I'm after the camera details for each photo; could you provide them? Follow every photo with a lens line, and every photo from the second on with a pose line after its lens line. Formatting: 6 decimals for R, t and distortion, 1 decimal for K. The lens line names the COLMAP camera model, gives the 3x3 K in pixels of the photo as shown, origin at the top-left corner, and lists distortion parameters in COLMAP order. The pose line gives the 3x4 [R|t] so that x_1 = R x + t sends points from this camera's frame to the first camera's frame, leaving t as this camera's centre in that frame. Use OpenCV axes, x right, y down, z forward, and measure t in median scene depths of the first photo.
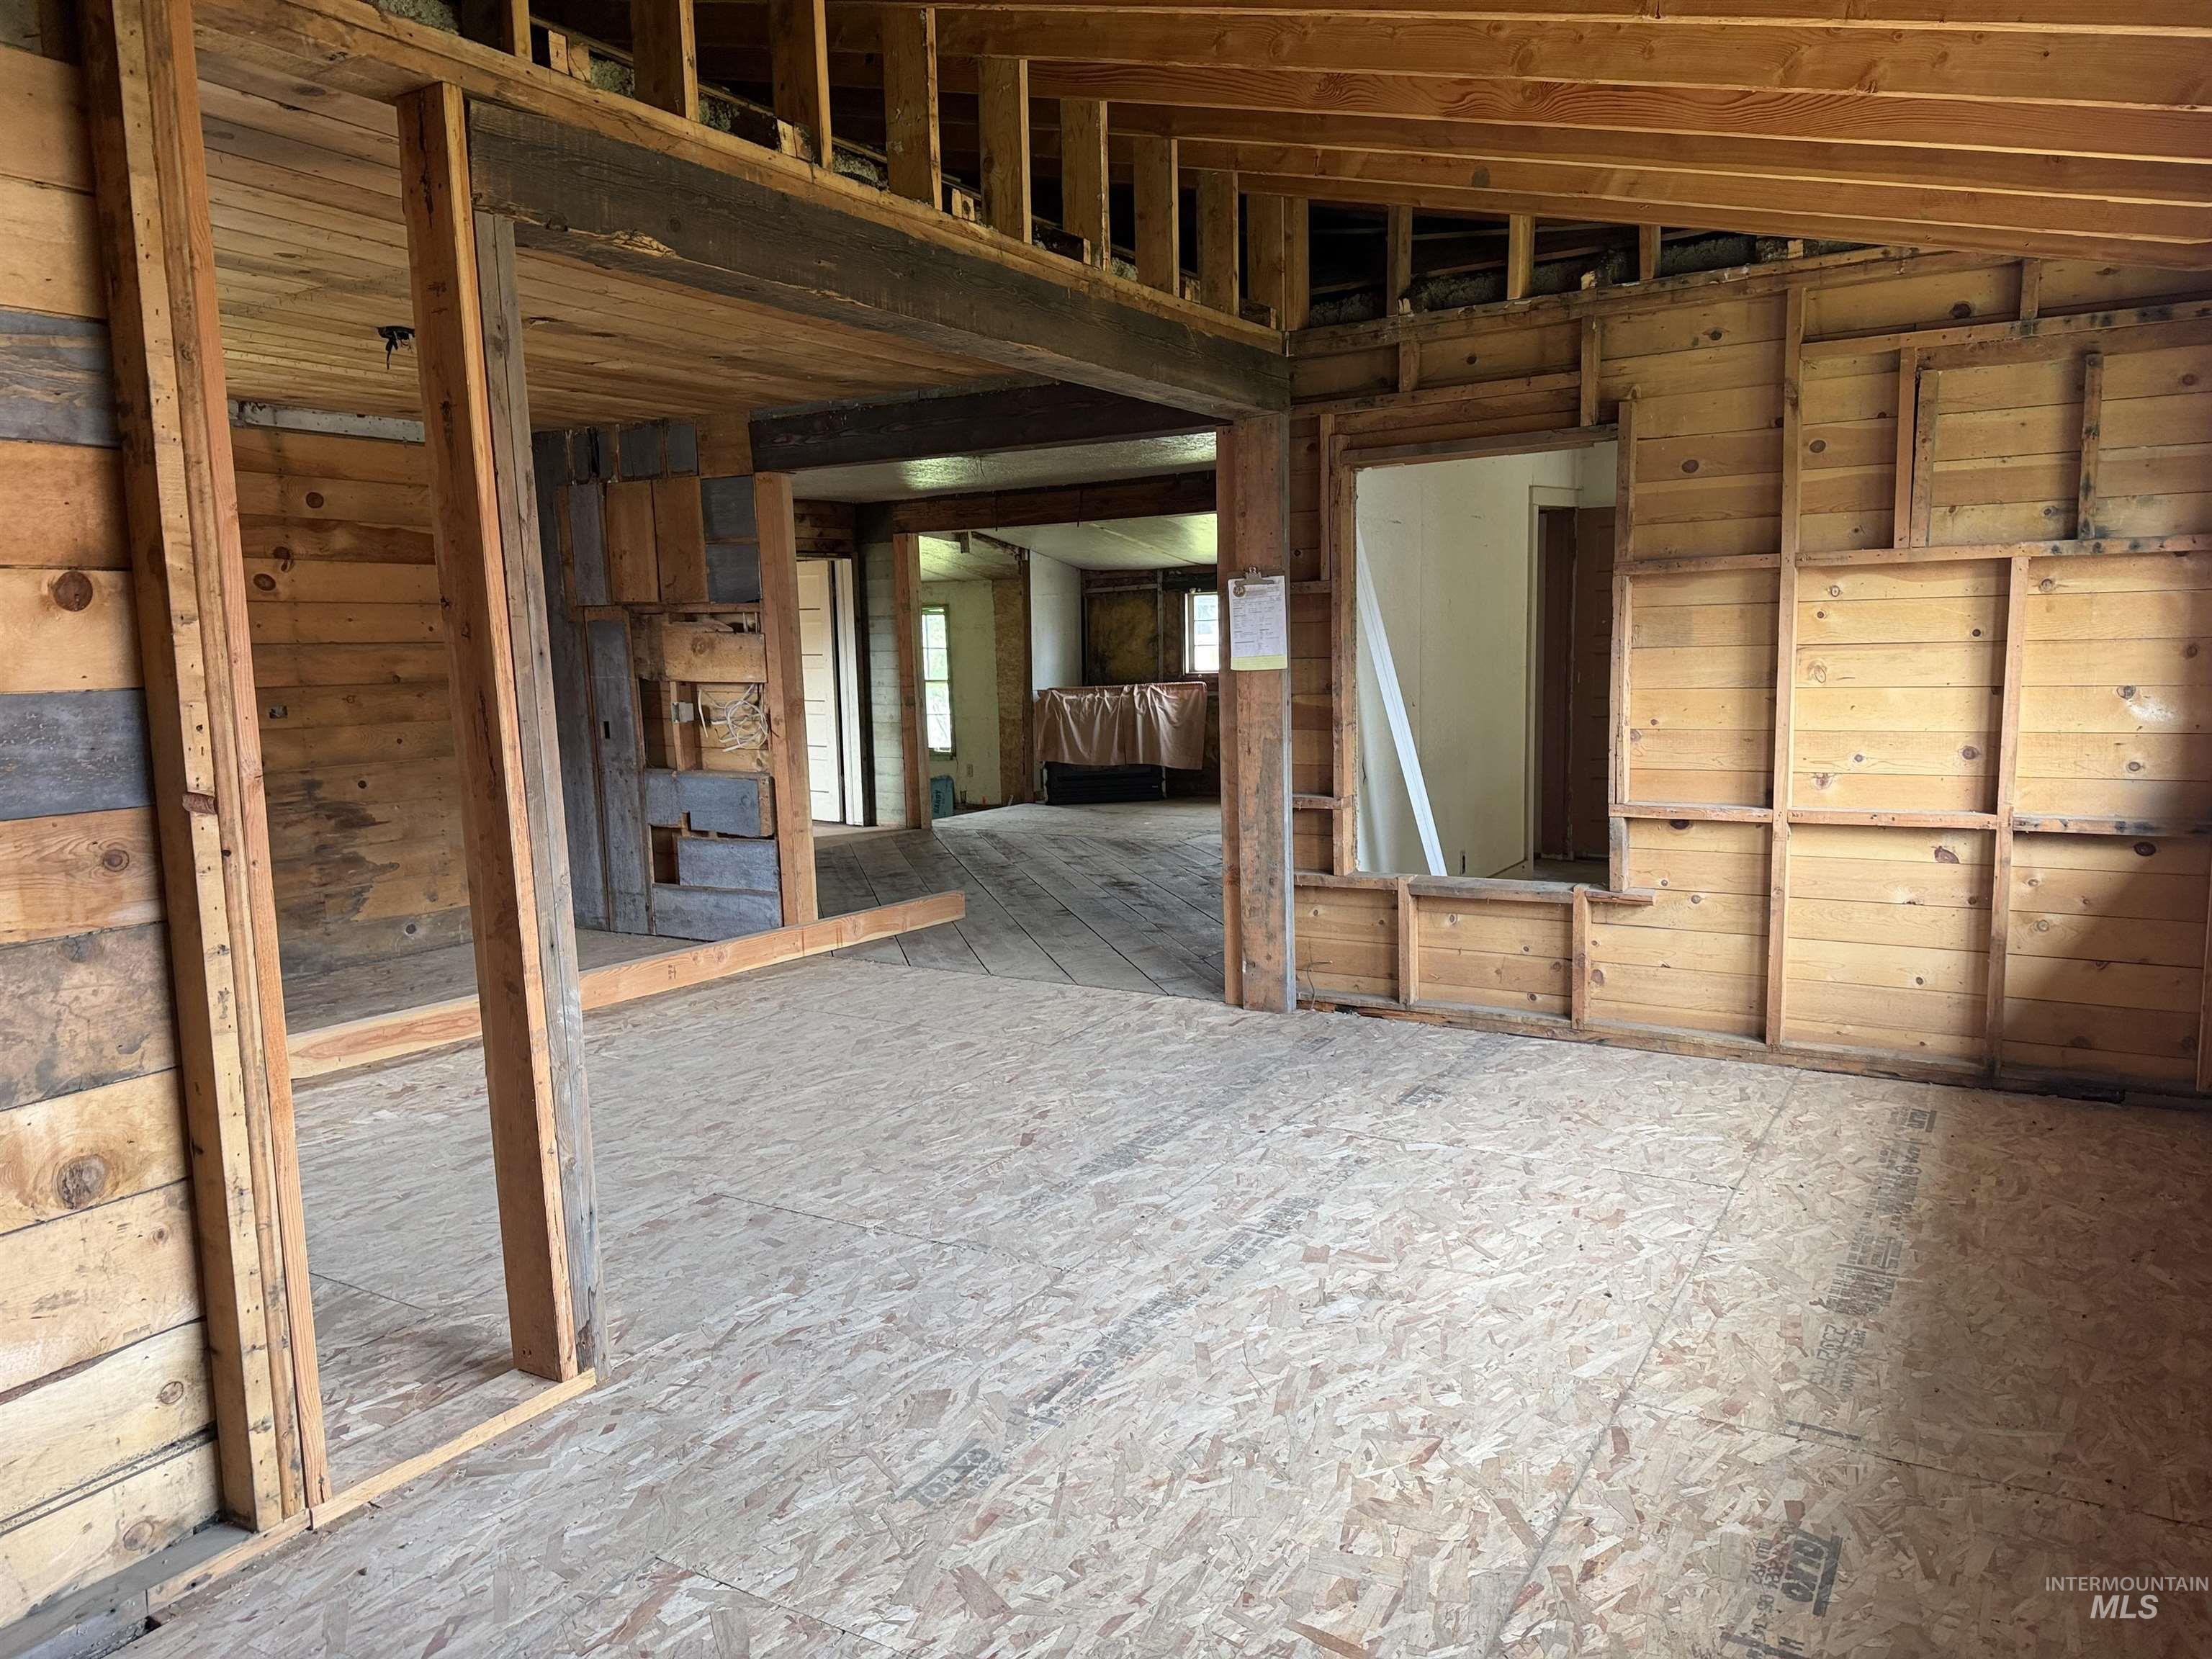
lens RADIAL K [[1551.1, 0, 1102.8], [0, 1551.1, 838.8], [0, 0, 1]] dist [0.124516, -0.182290]
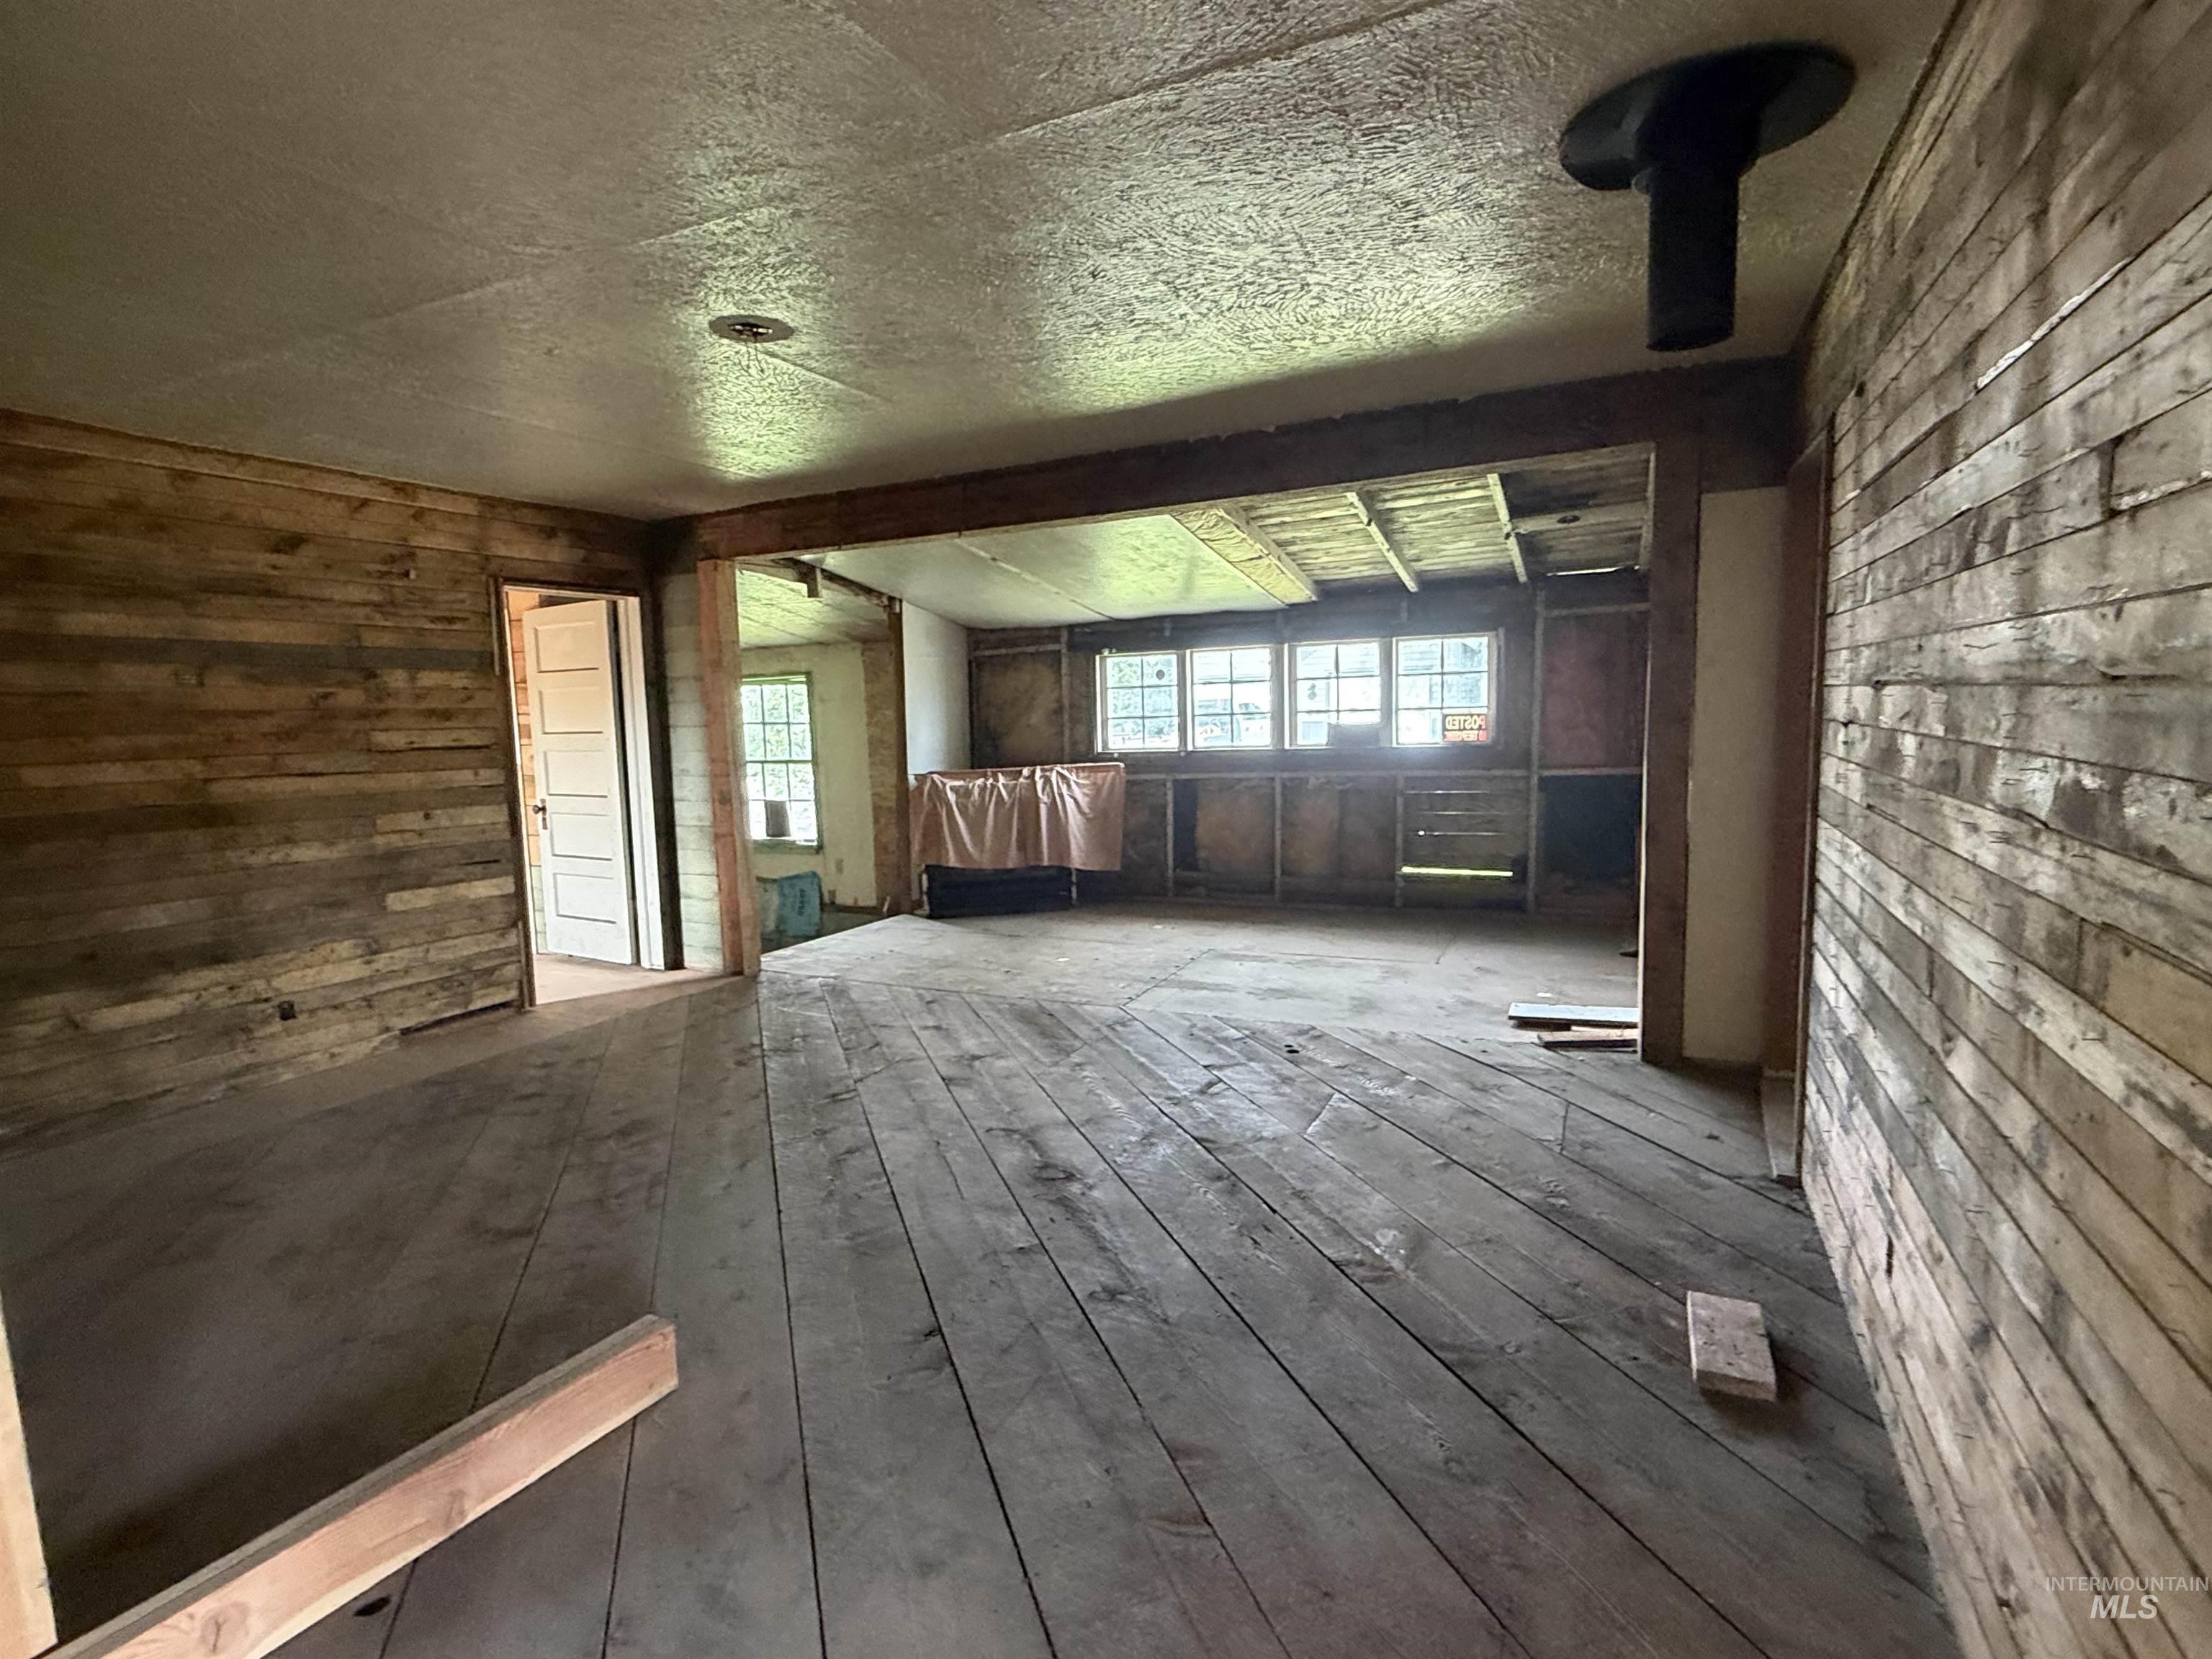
lens RADIAL K [[1085.9, 0, 1108.3], [0, 1085.9, 834.4], [0, 0, 1]] dist [0.002648, -0.001058]
pose [[0.993817, -0.014149, 0.110127, -0.004829], [0.016548, 0.999644, -0.020907, -0.052187], [-0.109792, 0.022600, 0.993698, 0.440114]]
